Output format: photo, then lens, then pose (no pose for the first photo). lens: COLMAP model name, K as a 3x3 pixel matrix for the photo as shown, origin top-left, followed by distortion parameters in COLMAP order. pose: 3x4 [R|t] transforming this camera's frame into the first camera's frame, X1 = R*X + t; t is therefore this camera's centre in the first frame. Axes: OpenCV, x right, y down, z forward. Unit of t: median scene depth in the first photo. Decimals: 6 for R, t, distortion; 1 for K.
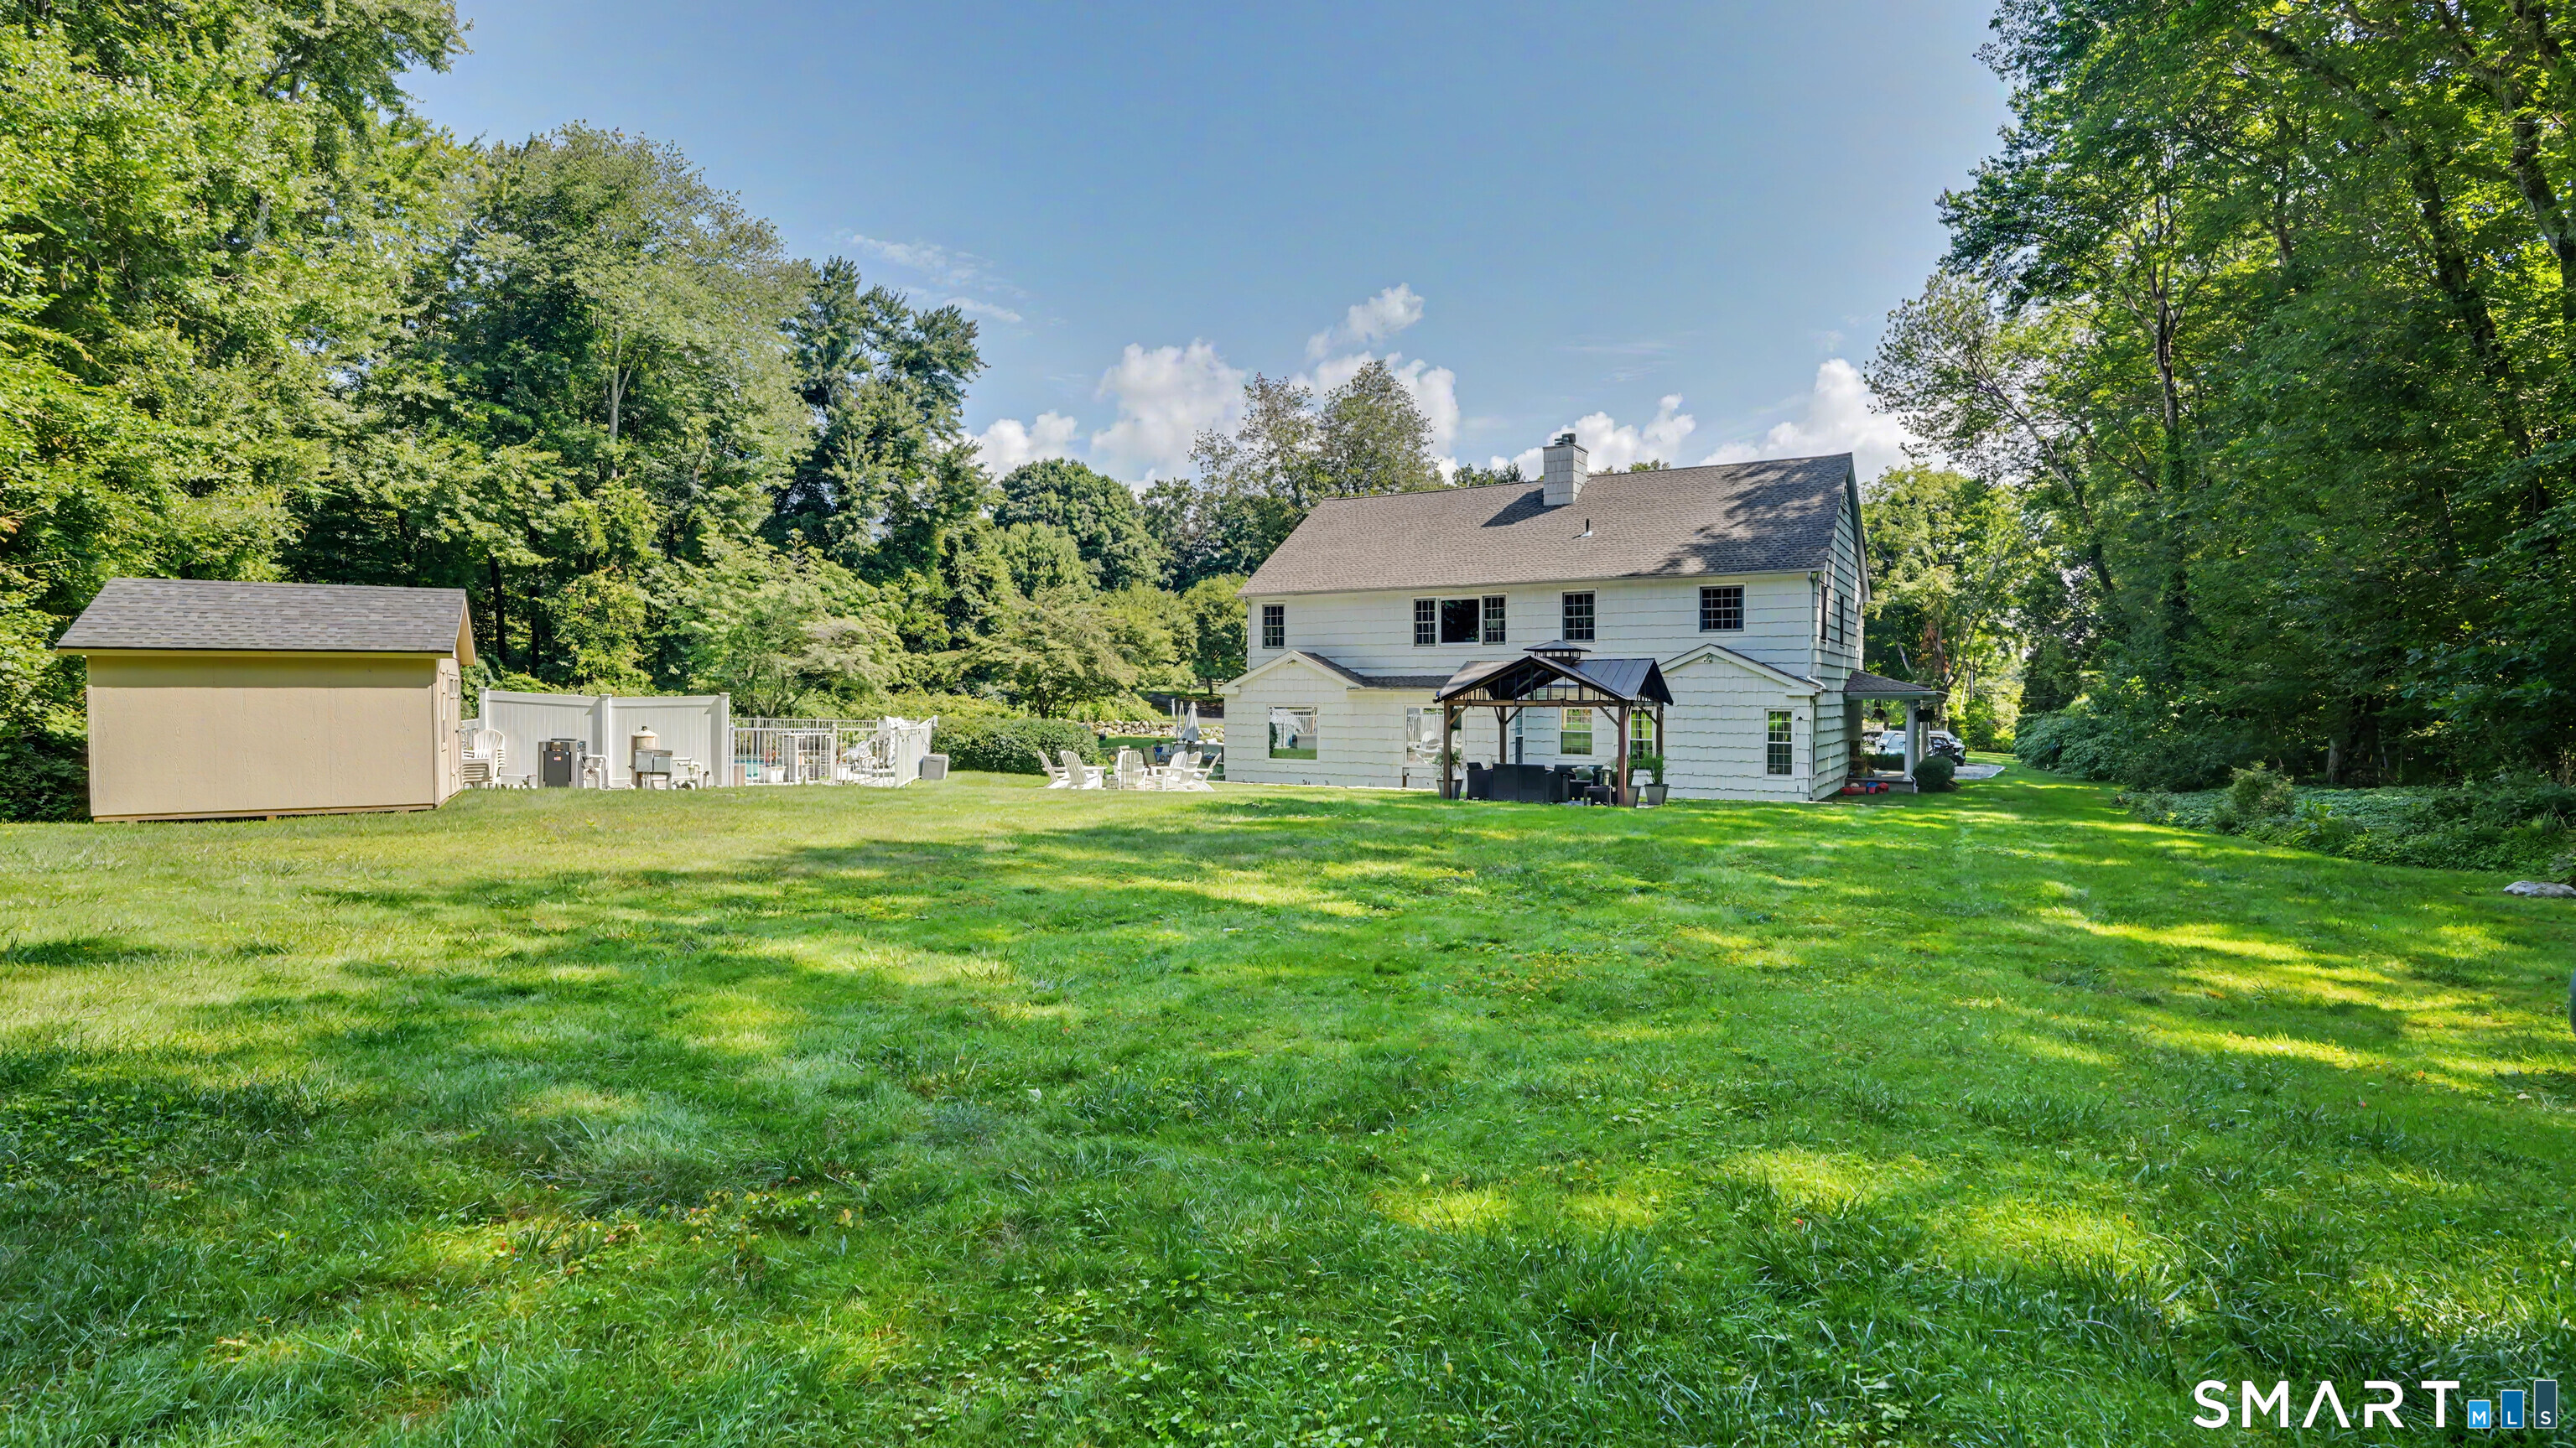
lens RADIAL K [[1246.0, 0, 1281.9], [0, 1246.0, 710.4], [0, 0, 1]] dist [-0.040528, 0.002981]
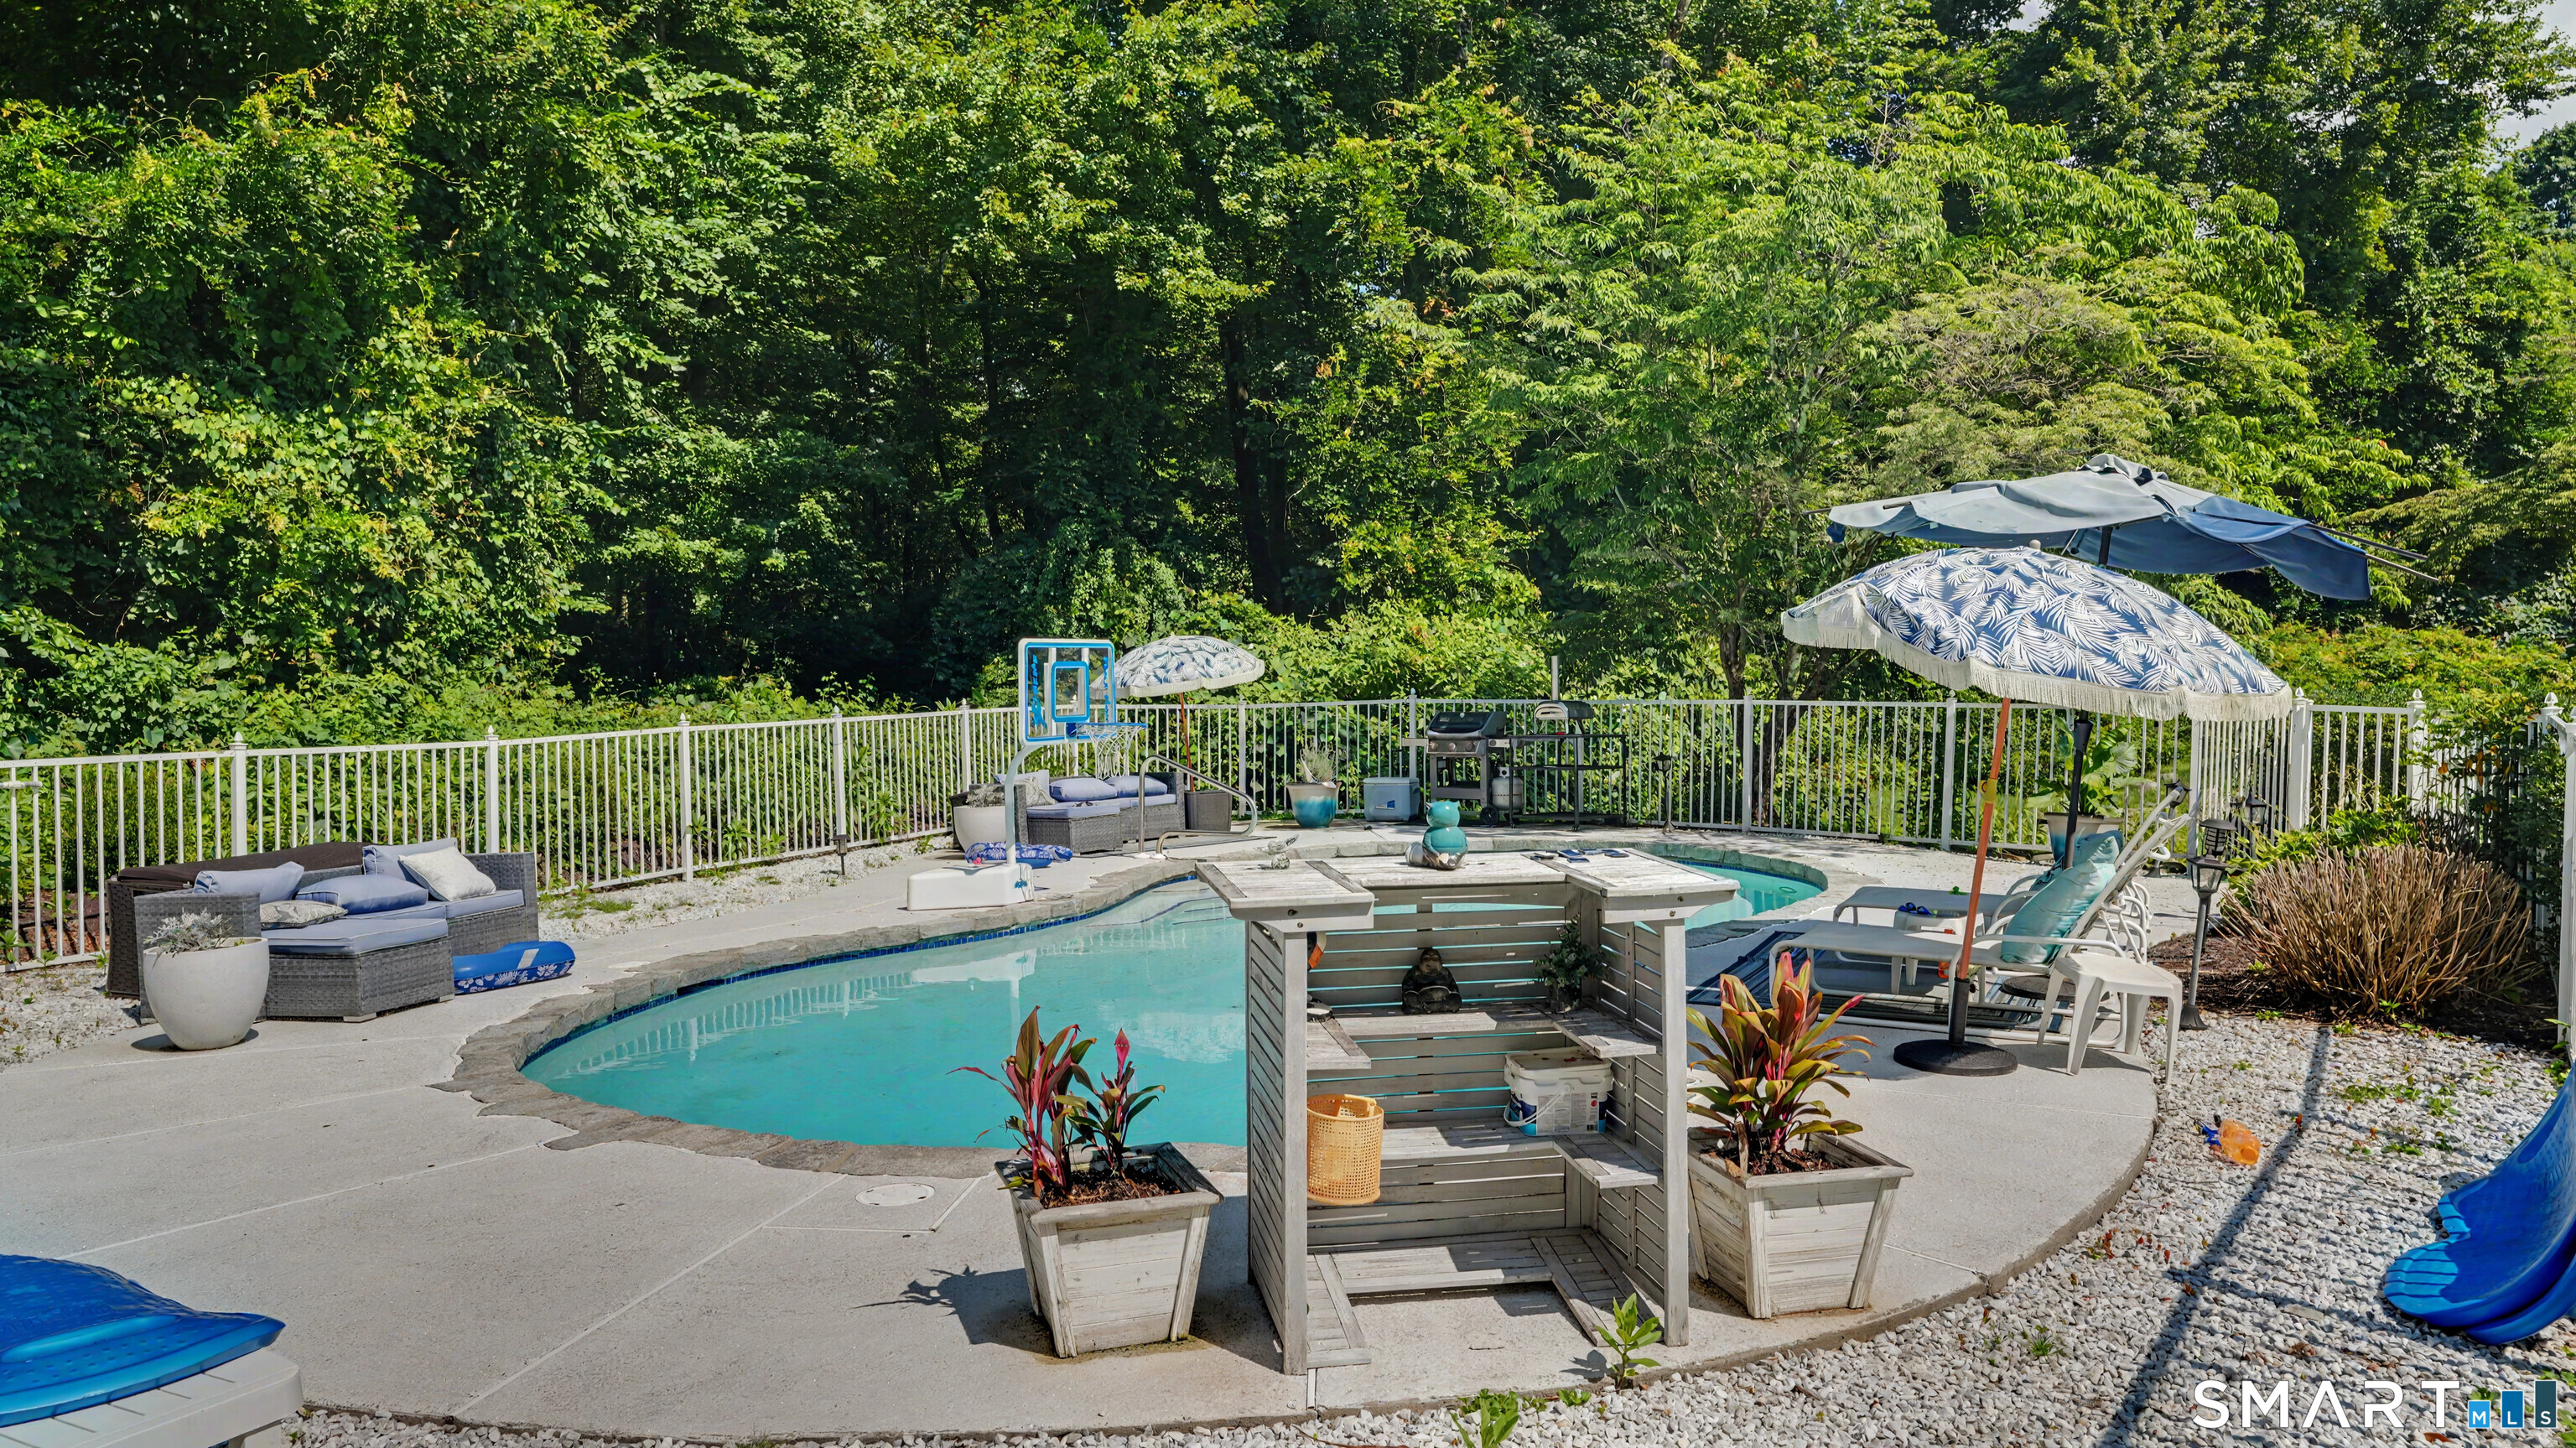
lens RADIAL K [[1768.7, 0, 1273.7], [0, 1768.7, 712.4], [0, 0, 1]] dist [0.005390, 0.002495]
pose [[0.697597, 0.006130, -0.716465, -0.181211], [0.008060, 0.999833, 0.016402, 0.001109], [0.716445, -0.017217, 0.697431, 0.572316]]
